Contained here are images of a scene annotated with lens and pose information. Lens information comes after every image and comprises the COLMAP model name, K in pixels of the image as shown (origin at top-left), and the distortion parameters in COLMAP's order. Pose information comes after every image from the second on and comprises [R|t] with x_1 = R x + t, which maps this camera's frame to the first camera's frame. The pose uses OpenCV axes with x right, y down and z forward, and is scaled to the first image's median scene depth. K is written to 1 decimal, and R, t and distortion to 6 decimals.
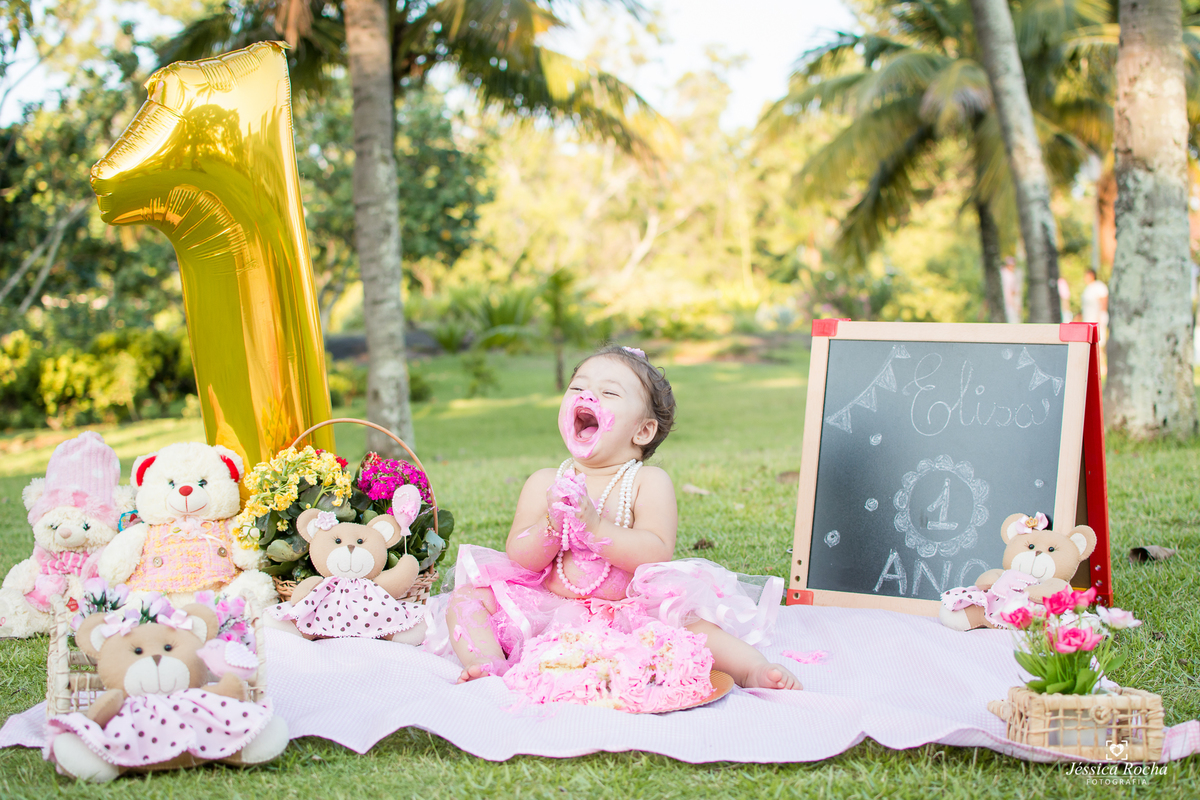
lens RADIAL K [[1837.9, 0, 606.7], [0, 1837.9, 396.4], [0, 0, 1]] dist [-0.157670, 0.042879]
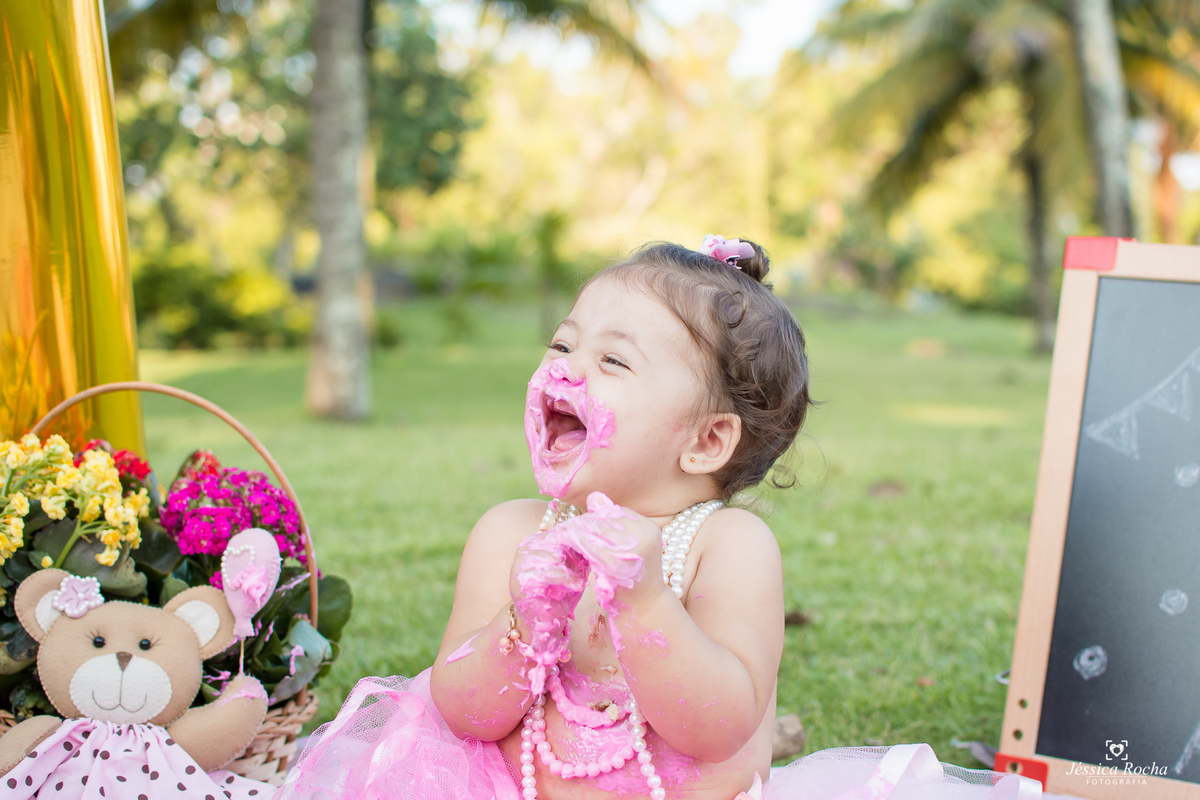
lens RADIAL K [[1984.8, 0, 646.8], [0, 1984.8, 379.8], [0, 0, 1]] dist [-0.167230, 0.076160]
pose [[0.998367, 0.050742, 0.026240, -0.014680], [-0.051067, 0.998625, 0.011850, -0.001389], [-0.025602, -0.013171, 0.999585, 0.329591]]
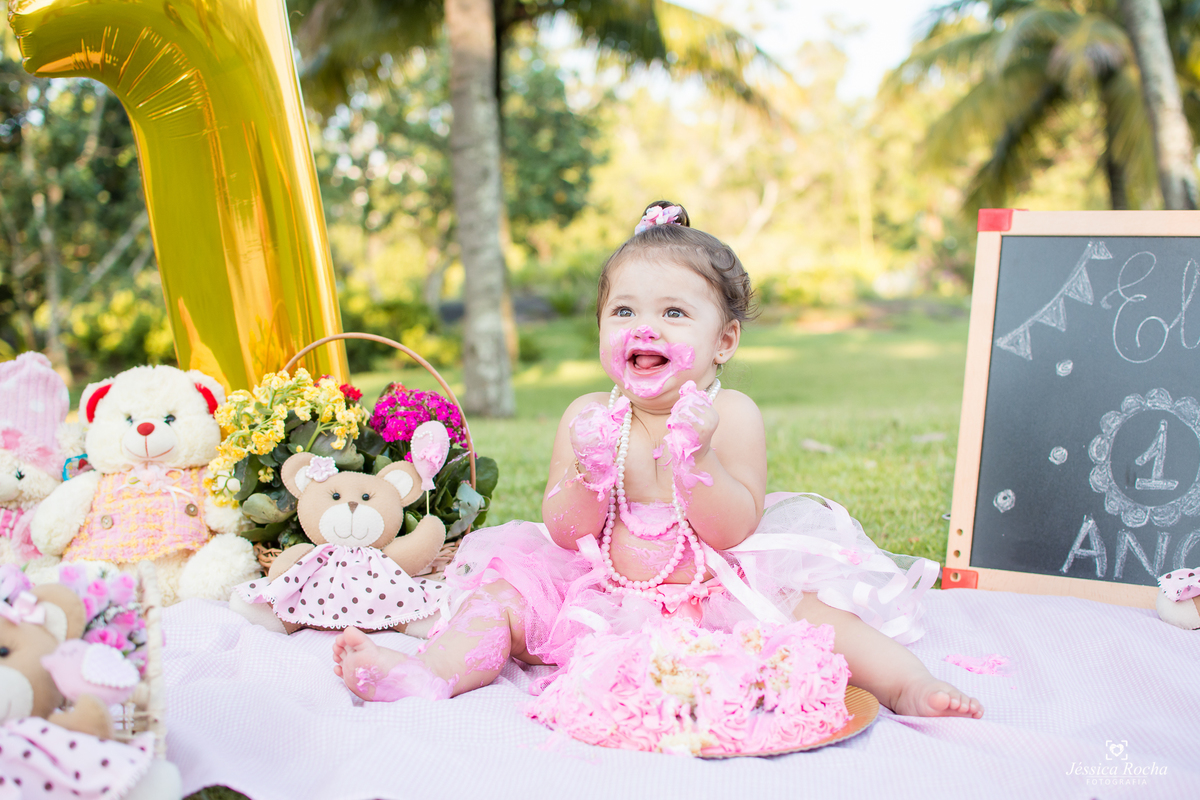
lens RADIAL K [[1837.9, 0, 606.7], [0, 1837.9, 396.4], [0, 0, 1]] dist [-0.157670, 0.042879]
pose [[0.997957, 0.007327, -0.063465, 0.005944], [-0.006234, 0.999829, 0.017404, 0.016880], [0.063582, -0.016972, 0.997832, 0.180961]]
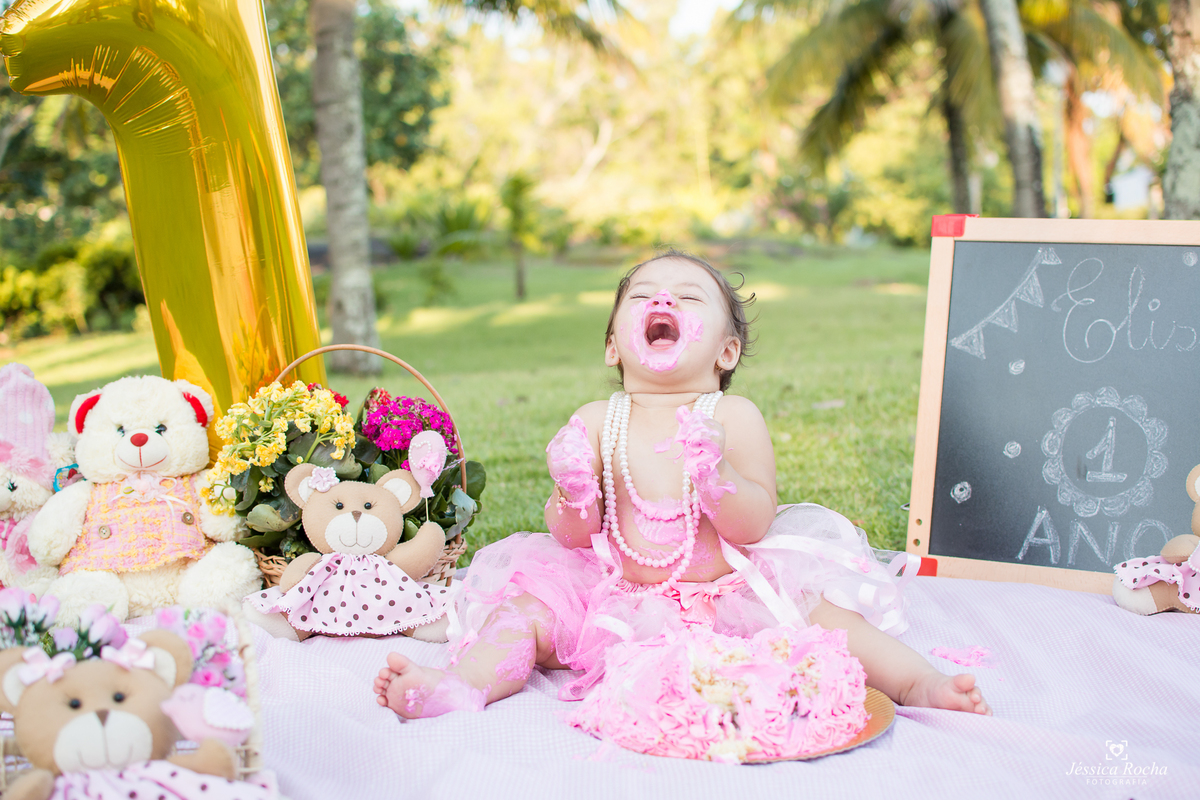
lens RADIAL K [[1837.9, 0, 606.7], [0, 1837.9, 396.4], [0, 0, 1]] dist [-0.157670, 0.042879]
pose [[0.999653, -0.006194, 0.025618, -0.036672], [0.004894, 0.998711, 0.050530, -0.003291], [-0.025898, -0.050387, 0.998394, 0.157471]]
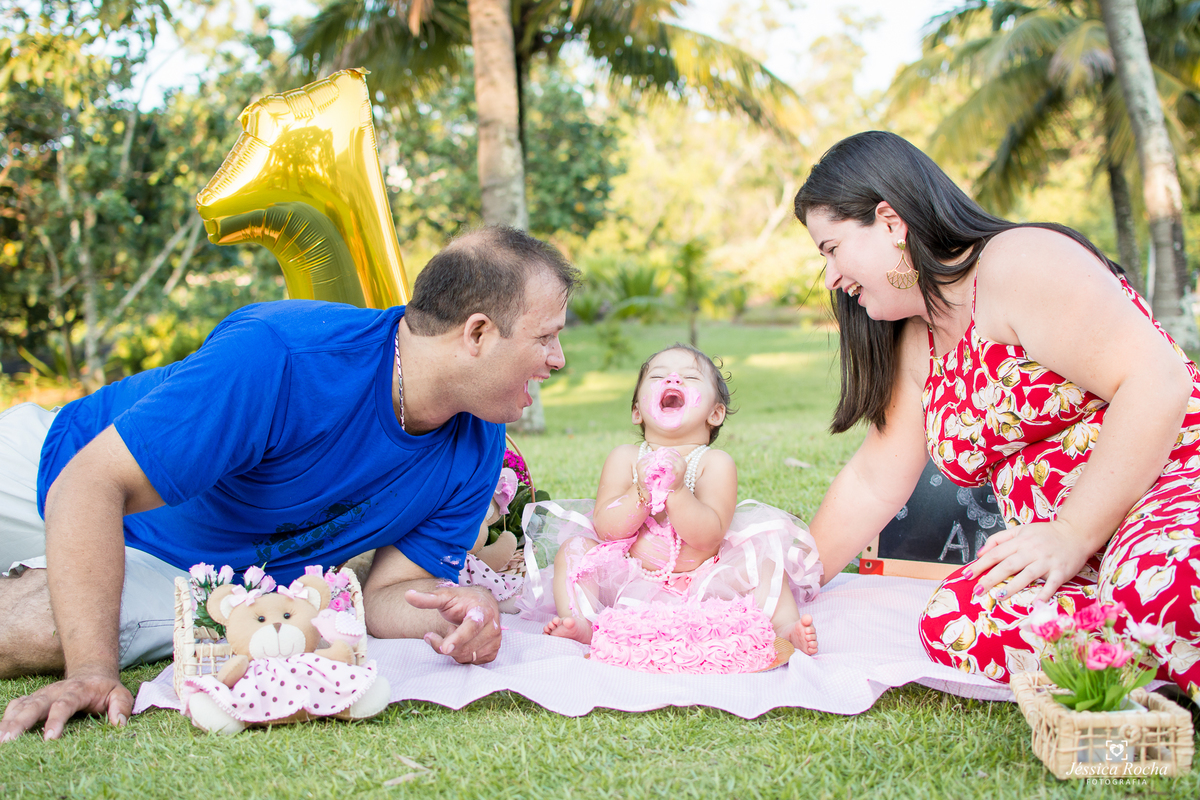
lens RADIAL K [[1833.7, 0, 594.9], [0, 1833.7, 397.1], [0, 0, 1]] dist [-0.185108, 0.070880]
pose [[0.996446, -0.016200, -0.082663, 0.024518], [0.017690, 0.999693, 0.017324, -0.008473], [0.082357, -0.018725, 0.996427, -0.062184]]
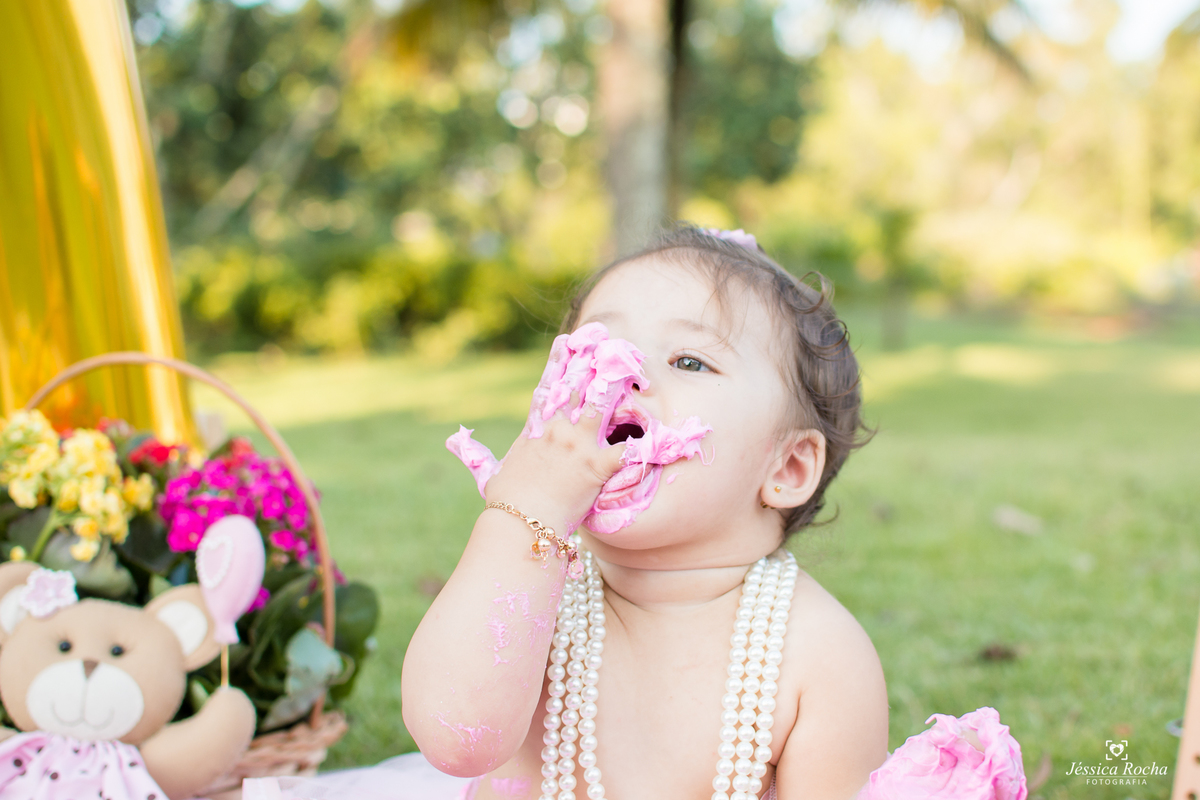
lens RADIAL K [[2170.4, 0, 669.5], [0, 2170.4, 400.0], [0, 0, 1]] dist [-0.209026, -0.049045]
pose [[0.989144, 0.064795, -0.131891, 0.033314], [-0.062093, 0.997770, 0.024503, 0.001870], [0.133184, -0.016047, 0.990961, 0.362739]]
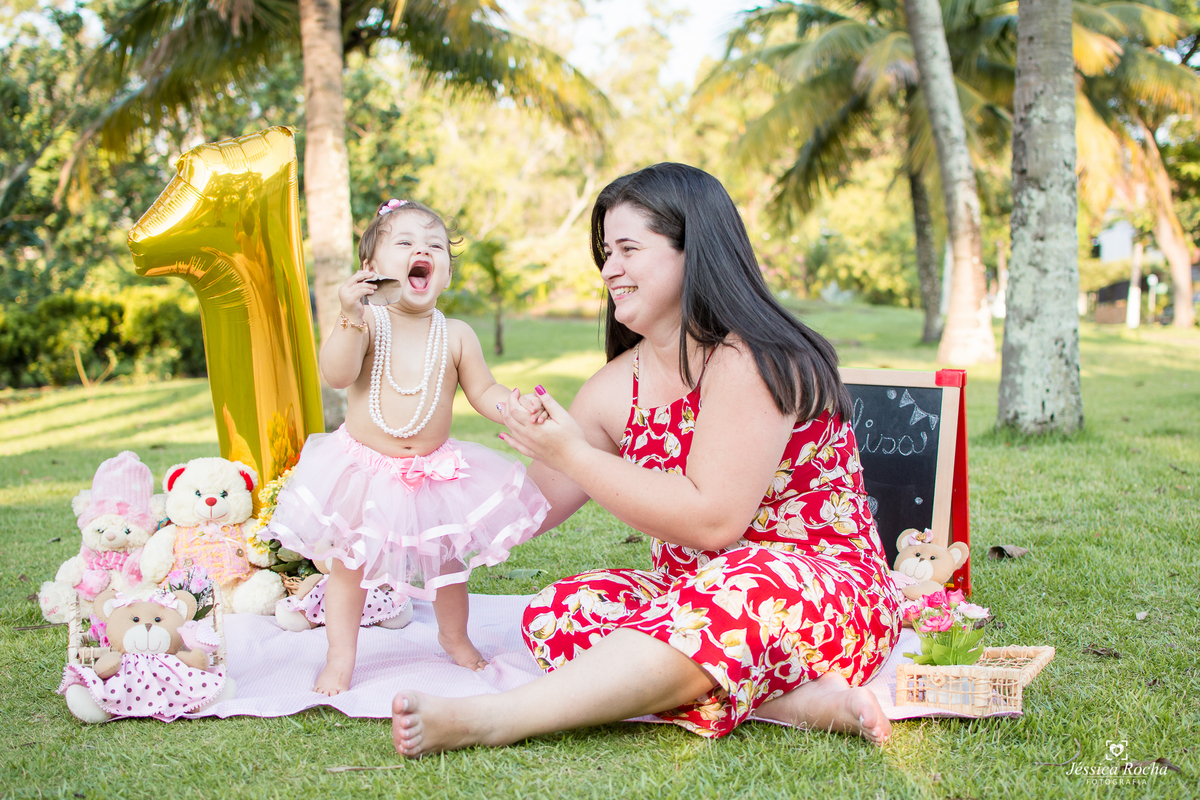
lens RADIAL K [[1837.9, 0, 606.7], [0, 1837.9, 396.4], [0, 0, 1]] dist [-0.157670, 0.042879]
pose [[0.999384, 0.005899, 0.034585, -0.005438], [-0.006739, 0.999684, 0.024209, -0.035225], [-0.034431, -0.024427, 0.999109, -0.156452]]
